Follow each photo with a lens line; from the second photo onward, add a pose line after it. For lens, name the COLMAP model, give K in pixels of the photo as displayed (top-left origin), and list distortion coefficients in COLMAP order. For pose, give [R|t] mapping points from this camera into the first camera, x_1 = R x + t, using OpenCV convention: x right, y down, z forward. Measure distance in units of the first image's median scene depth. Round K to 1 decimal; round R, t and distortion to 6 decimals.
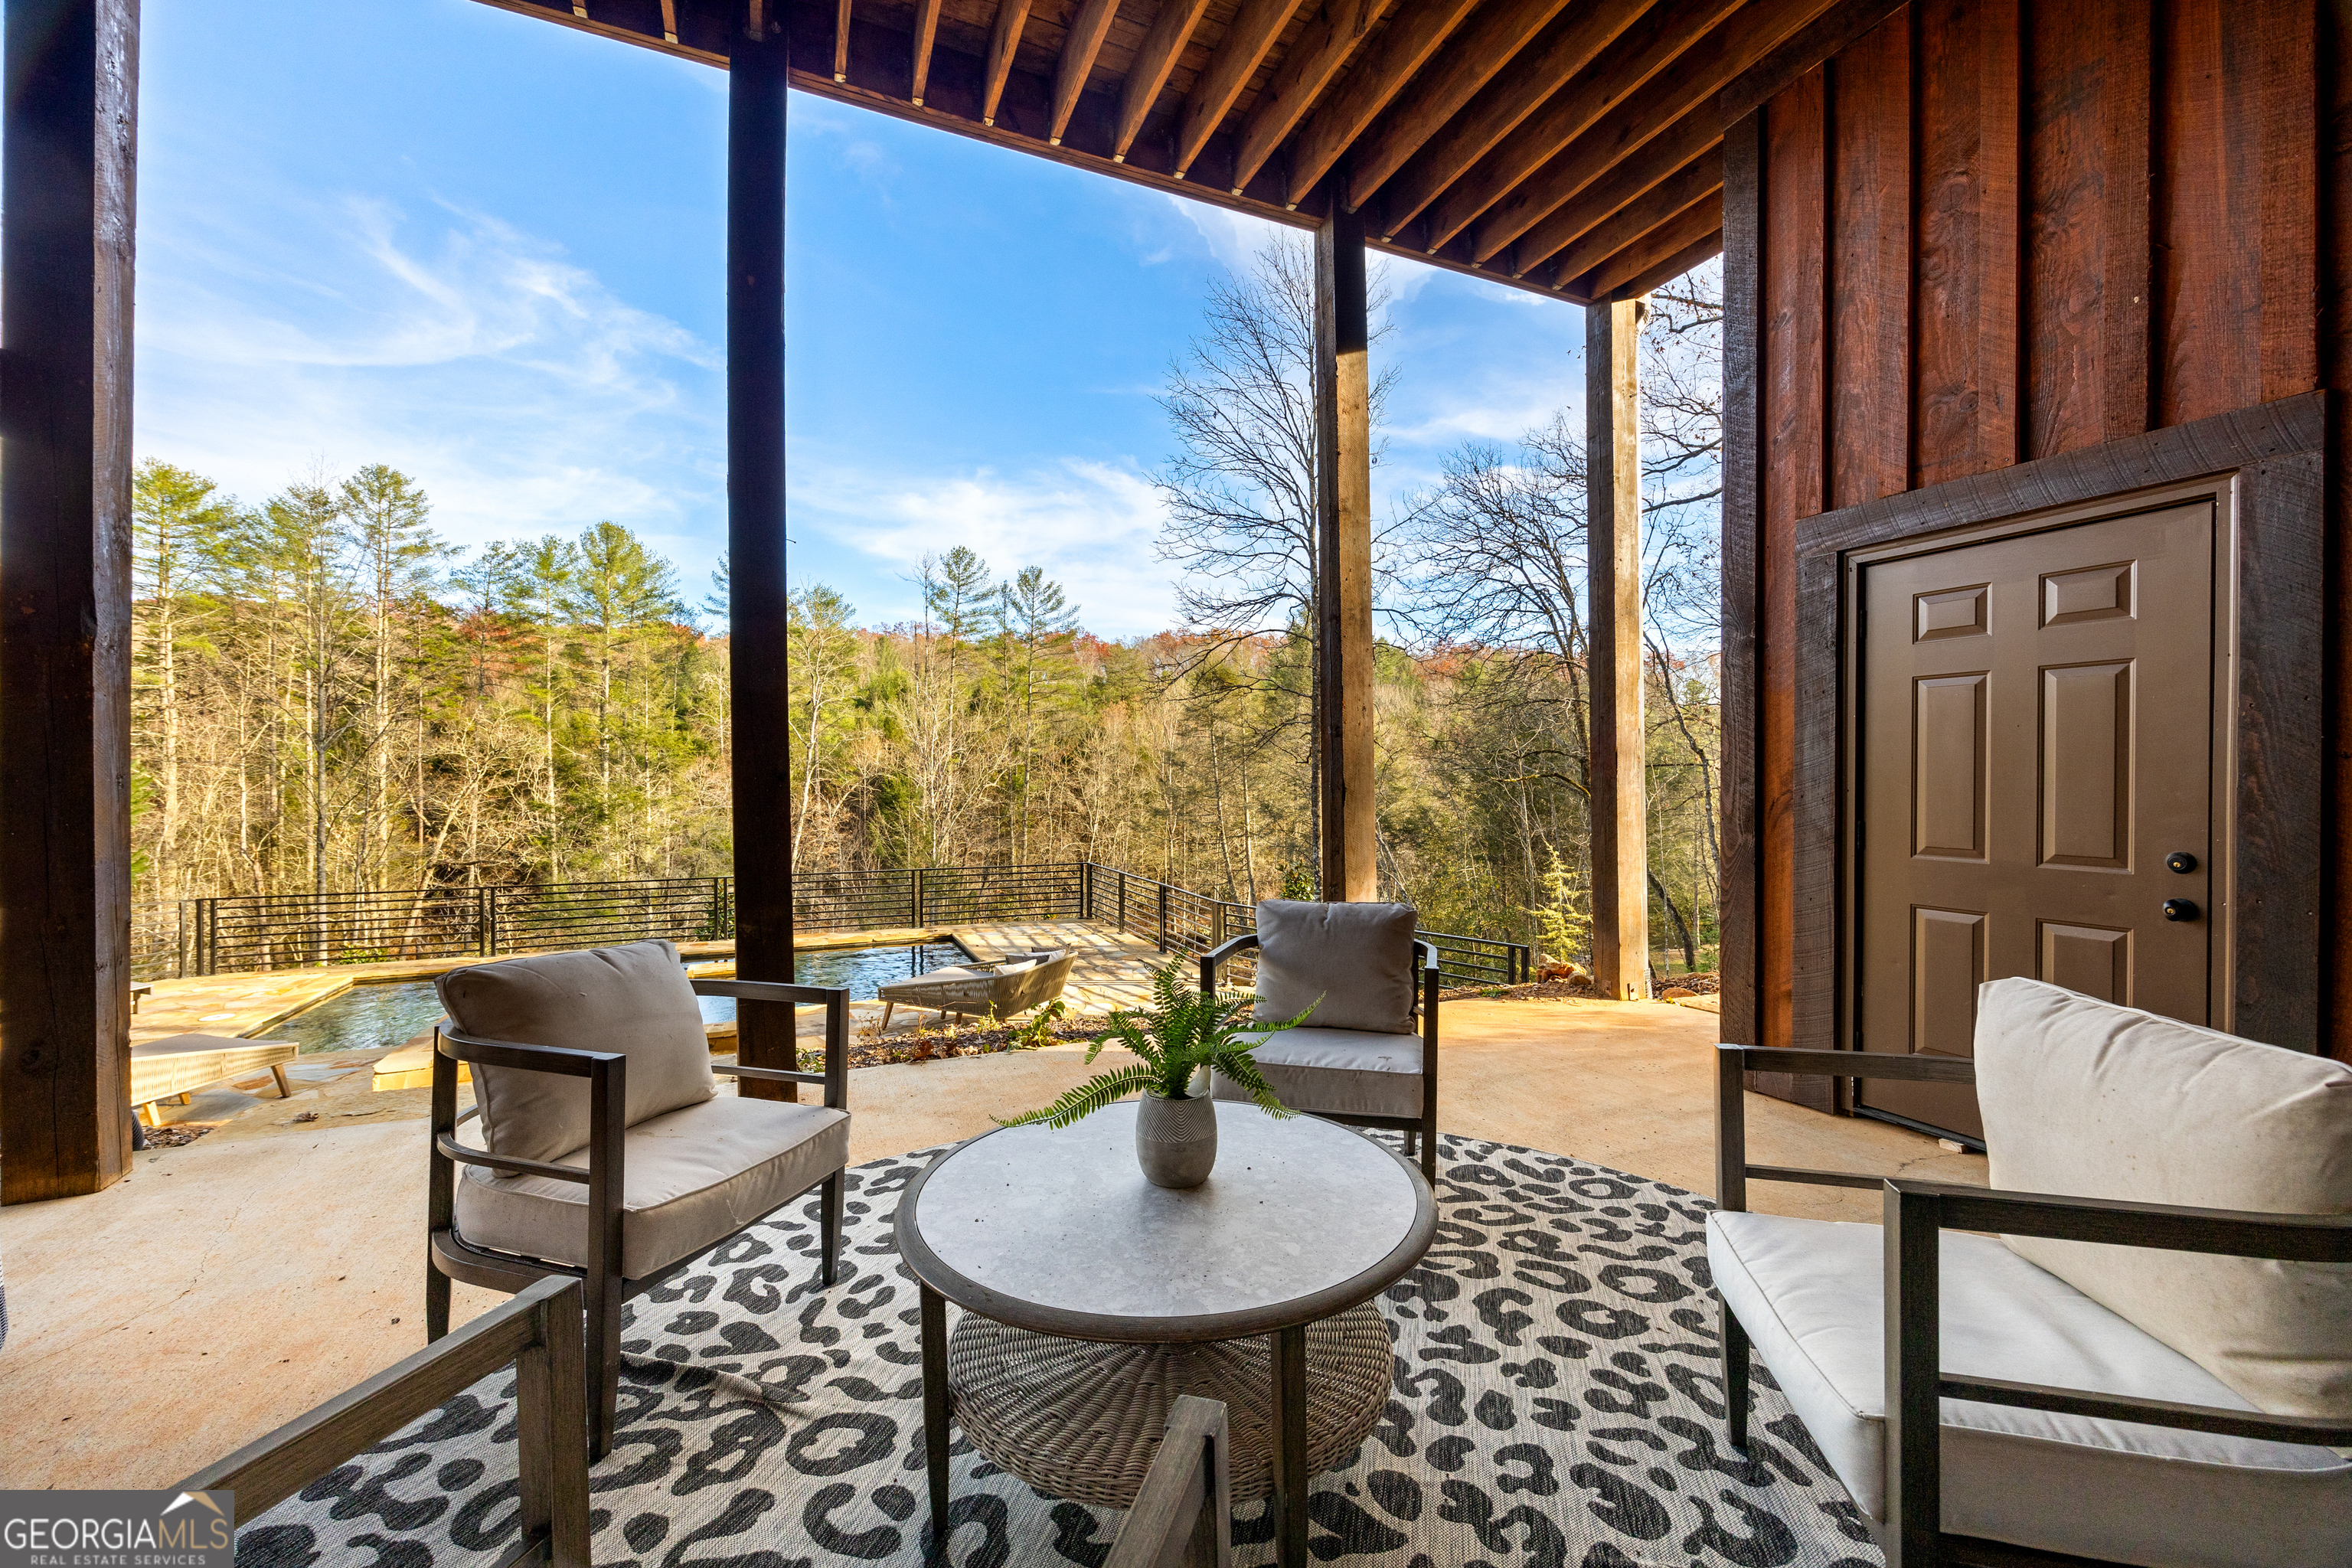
lens RADIAL K [[907.8, 0, 1172.7], [0, 907.8, 784.5], [0, 0, 1]] dist [-0.001538, -0.000089]
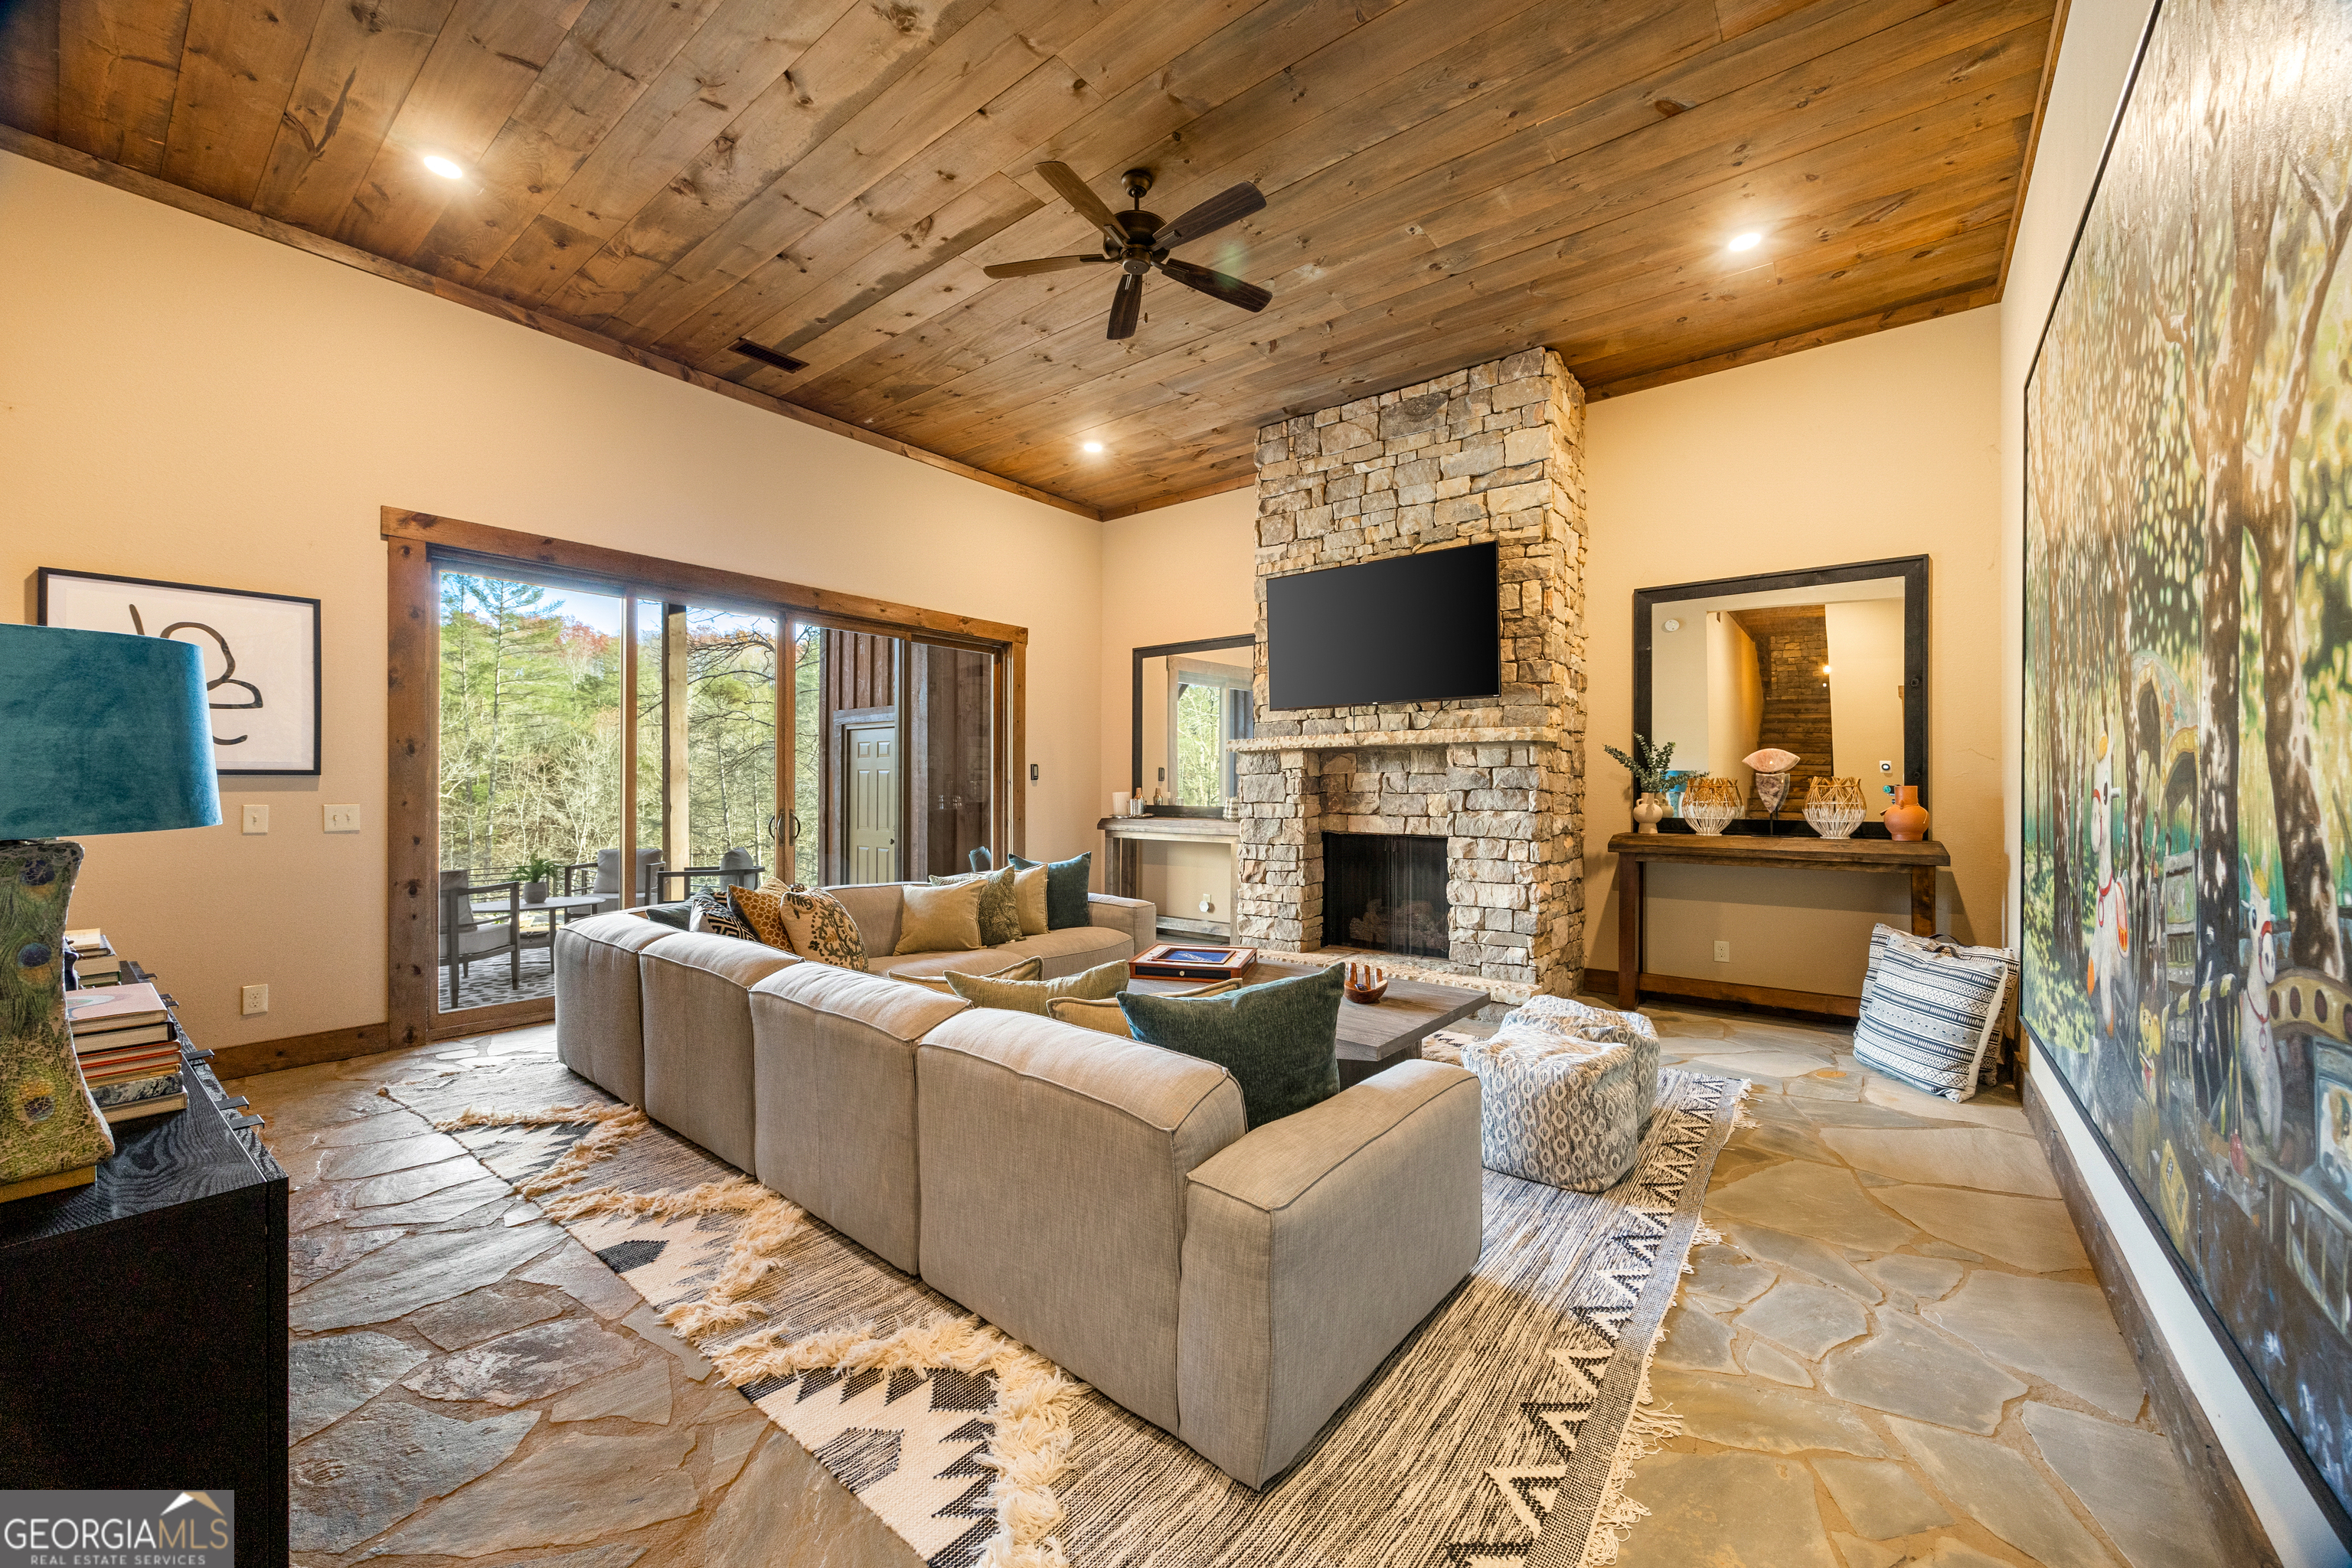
lens RADIAL K [[907.8, 0, 1173.4], [0, 907.8, 786.6], [0, 0, 1]] dist [-0.001538, -0.000089]
pose [[0.886977, 0.001712, 0.461810, 0.025980], [0.000868, 0.999985, -0.005375, -0.004396], [-0.461812, 0.005168, 0.886963, -0.121612]]
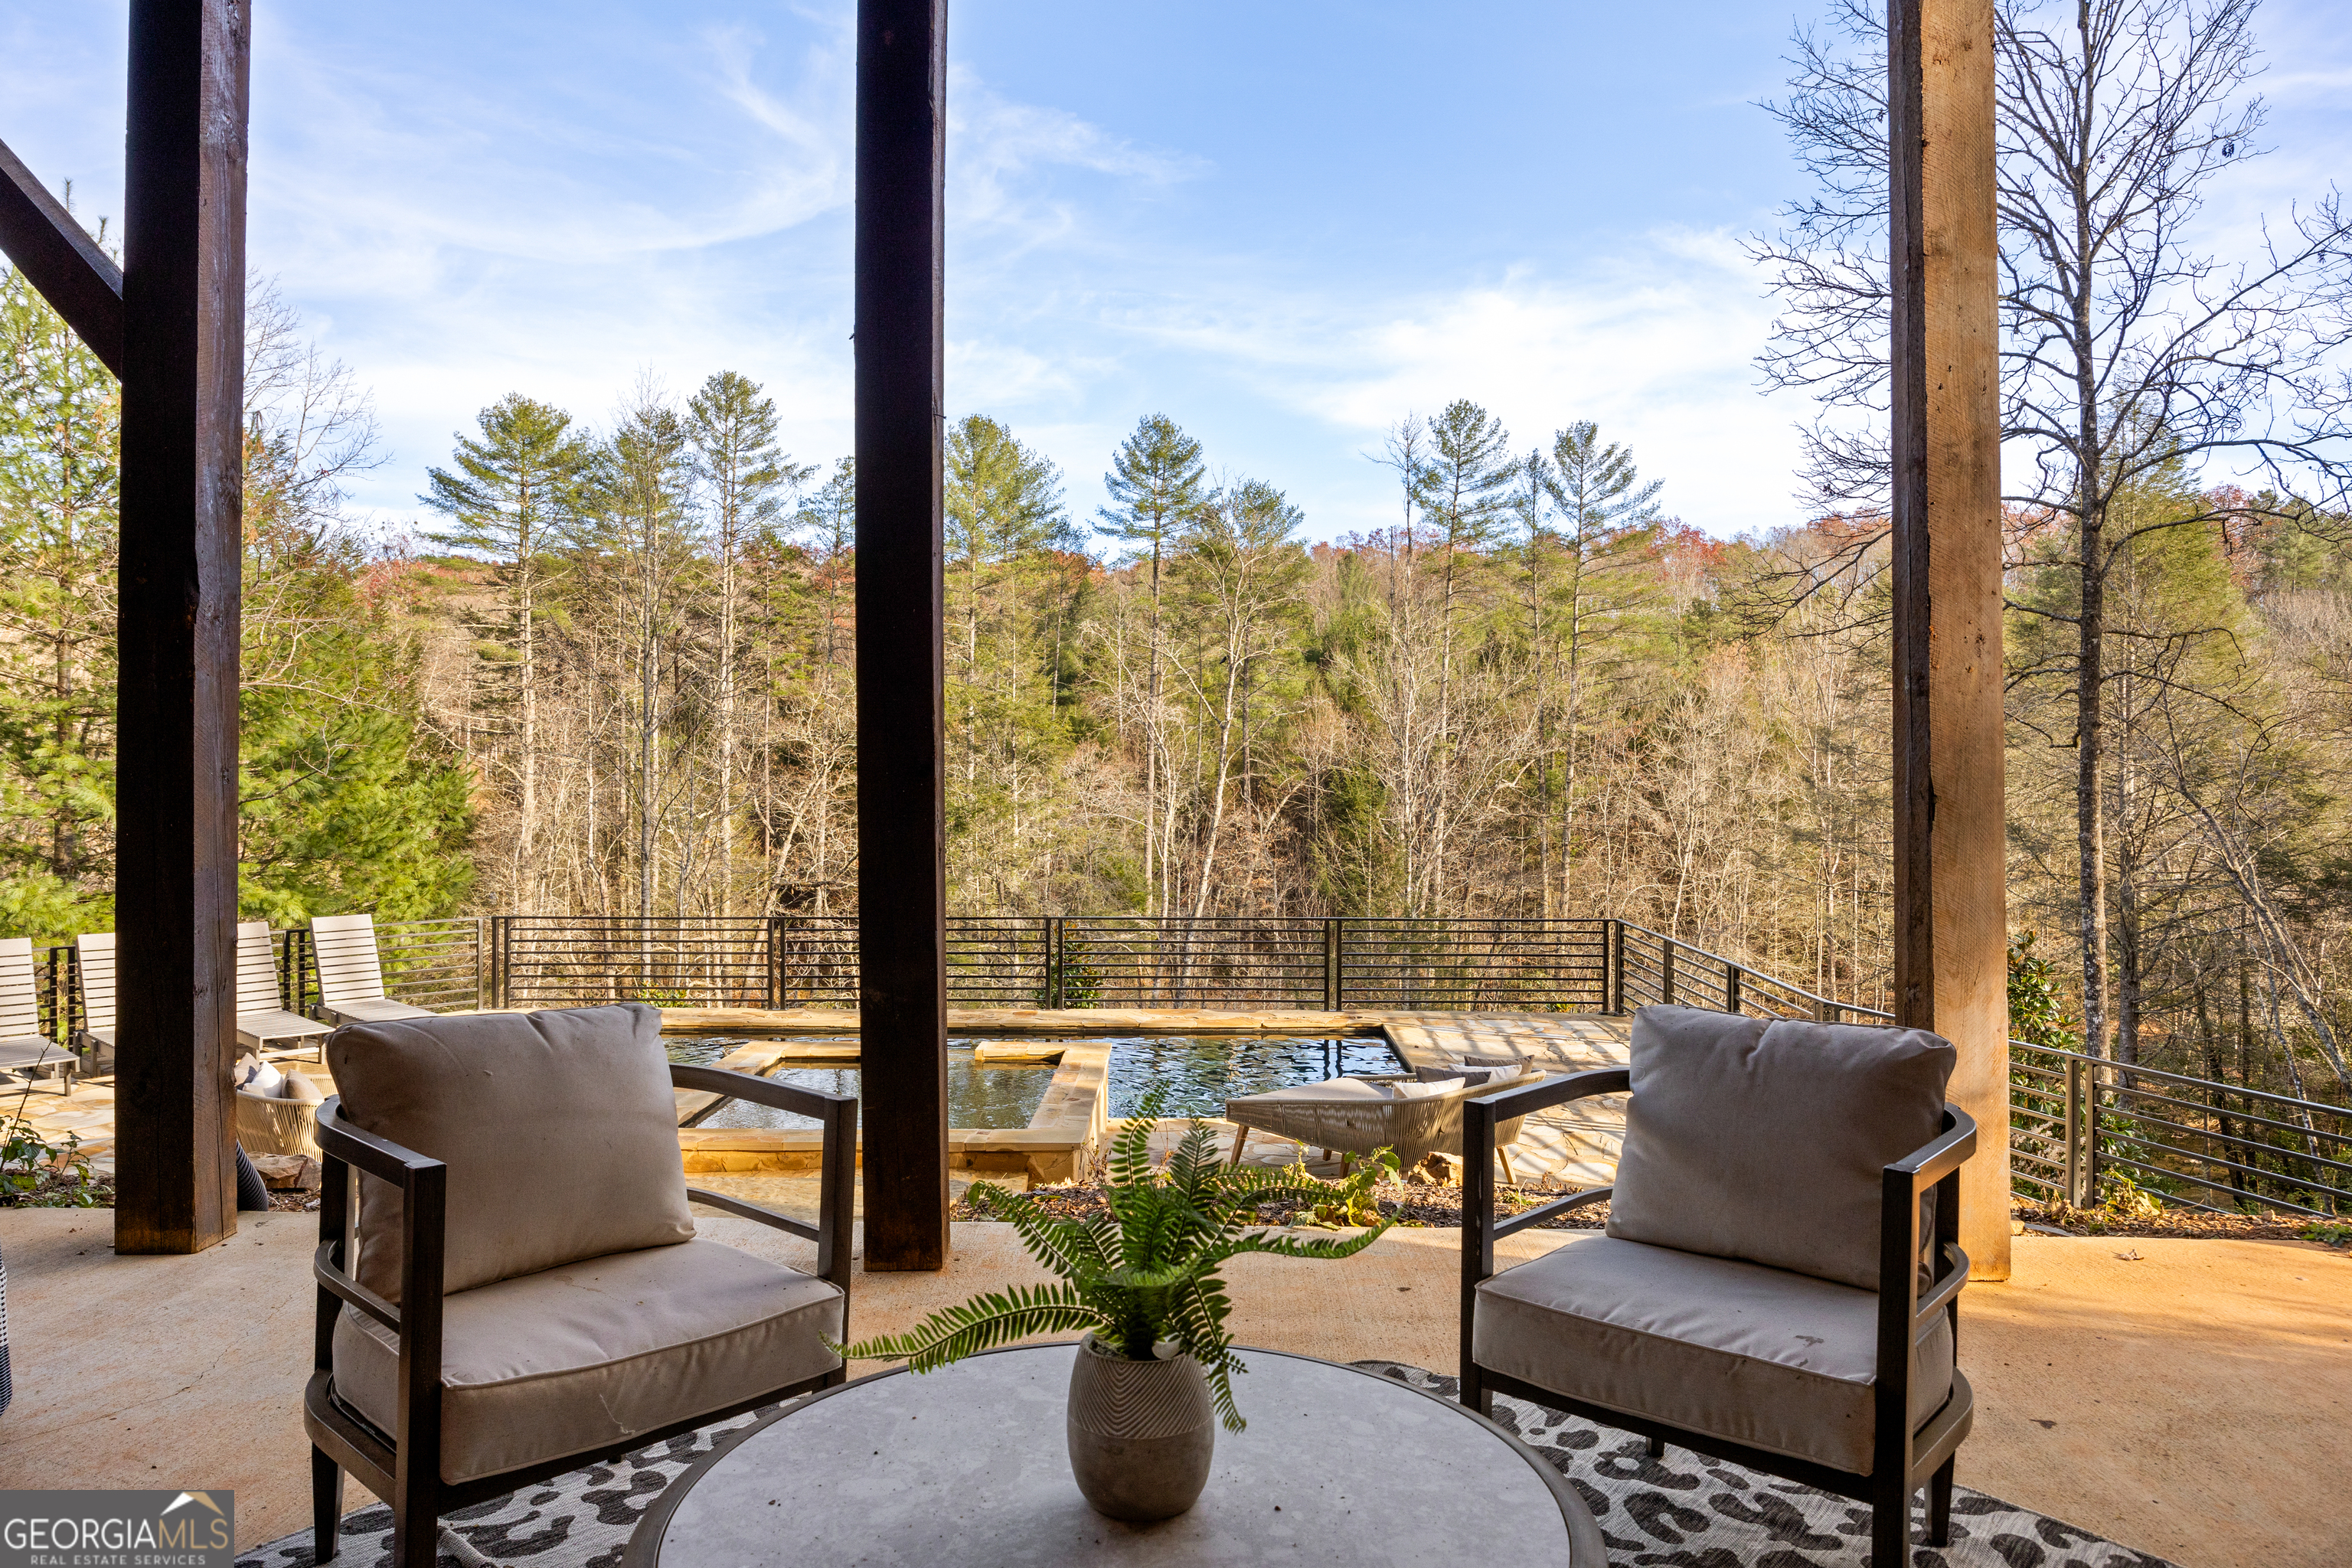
lens RADIAL K [[1475.7, 0, 1187.5], [0, 1475.7, 784.9], [0, 0, 1]] dist [-0.009688, 0.001173]
pose [[0.911038, 0.005700, -0.412284, 0.014169], [-0.005625, 0.999983, 0.001395, -0.000112], [0.412285, 0.001048, 0.911055, 0.006904]]
